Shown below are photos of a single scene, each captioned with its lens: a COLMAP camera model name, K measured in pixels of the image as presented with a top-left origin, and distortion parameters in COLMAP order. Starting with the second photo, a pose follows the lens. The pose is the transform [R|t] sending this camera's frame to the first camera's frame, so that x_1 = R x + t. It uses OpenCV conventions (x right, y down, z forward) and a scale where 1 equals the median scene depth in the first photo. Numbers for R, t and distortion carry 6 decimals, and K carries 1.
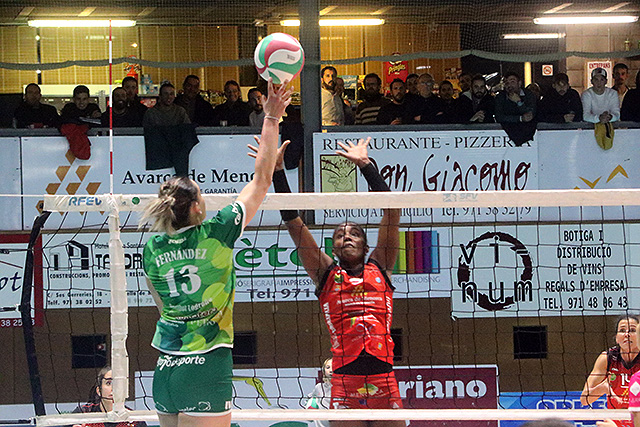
lens RADIAL K [[3933.3, 0, 320.7], [0, 3933.3, 216.2], [0, 0, 1]] dist [1.257312, 0.000000]
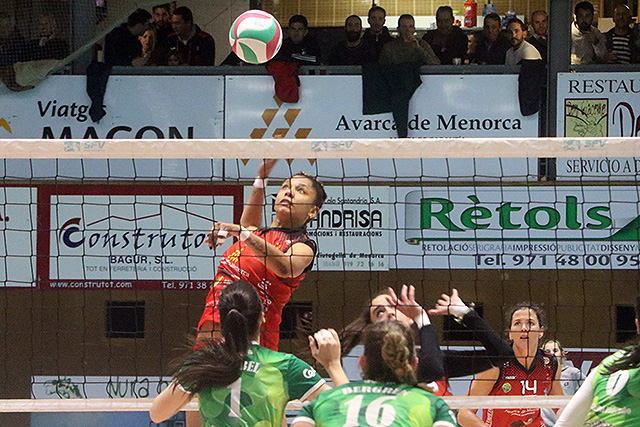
lens RADIAL K [[4490.3, 0, 318.1], [0, 4490.3, 217.0], [0, 0, 1]] dist [1.851817, 0.000000]
pose [[0.944207, 0.019963, -0.328747, 0.271743], [-0.015940, 0.999761, 0.014929, -0.003754], [0.328967, -0.008856, 0.944300, 0.057956]]
